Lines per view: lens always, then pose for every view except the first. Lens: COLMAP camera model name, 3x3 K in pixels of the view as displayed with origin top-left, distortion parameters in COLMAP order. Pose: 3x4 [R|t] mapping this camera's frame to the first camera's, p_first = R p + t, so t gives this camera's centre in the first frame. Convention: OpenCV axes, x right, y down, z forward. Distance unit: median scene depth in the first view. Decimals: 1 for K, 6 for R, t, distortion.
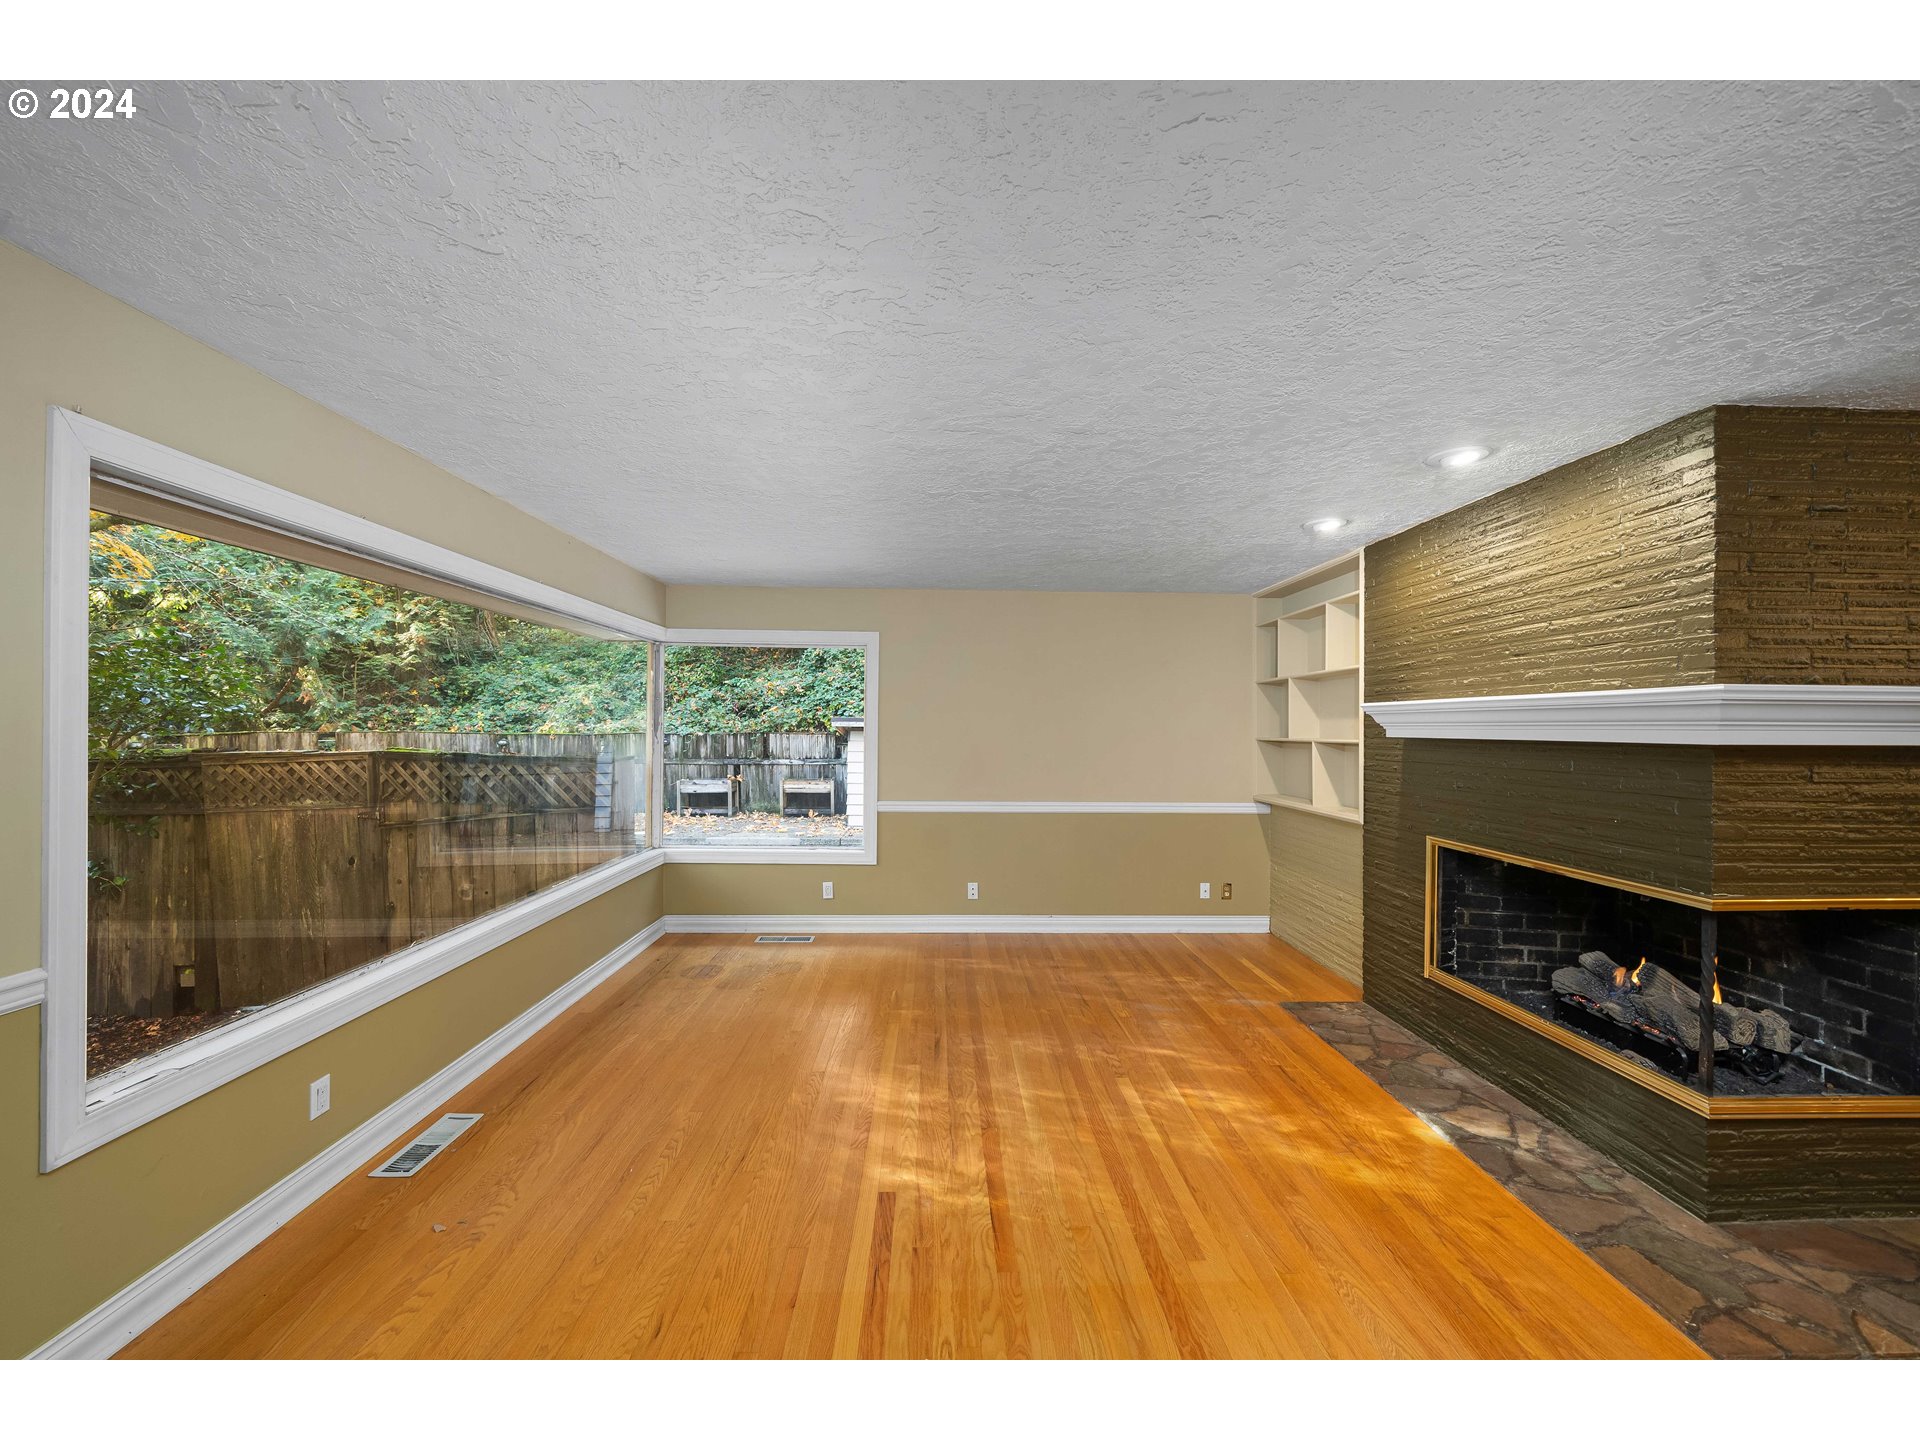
lens RADIAL K [[723.1, 0, 955.6], [0, 723.1, 725.5], [0, 0, 1]] dist [0.000908, 0.000102]
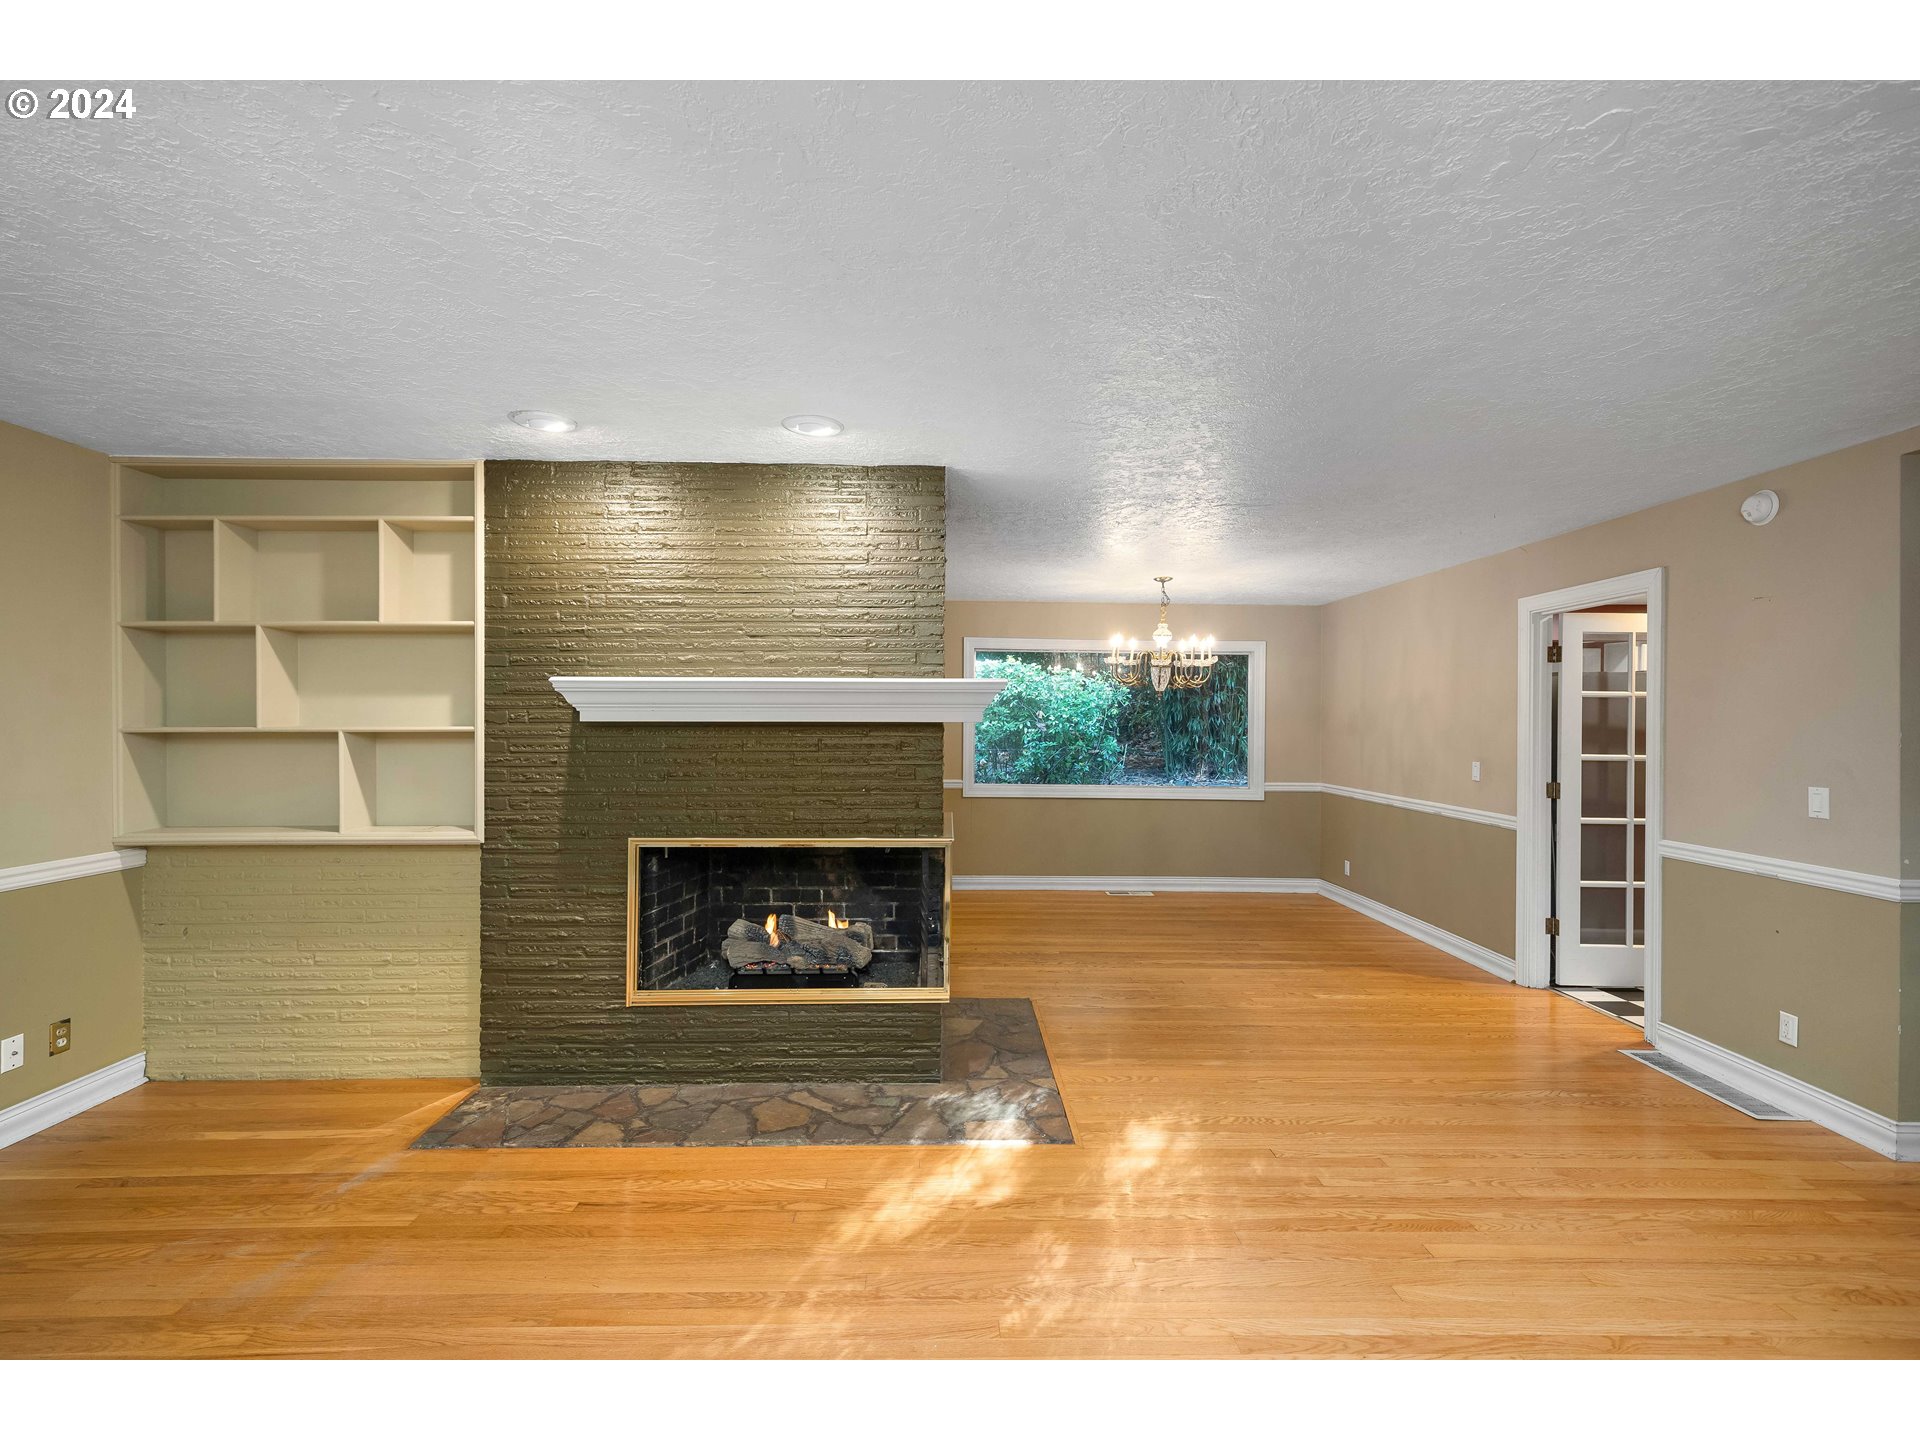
lens RADIAL K [[848.6, 0, 952.2], [0, 848.6, 727.4], [0, 0, 1]] dist [0.002068, -0.000086]
pose [[0.018888, -0.017641, 0.999666, -0.371040], [-0.003993, 0.999835, 0.017719, 0.005360], [-0.999814, -0.004326, 0.018815, 0.693922]]
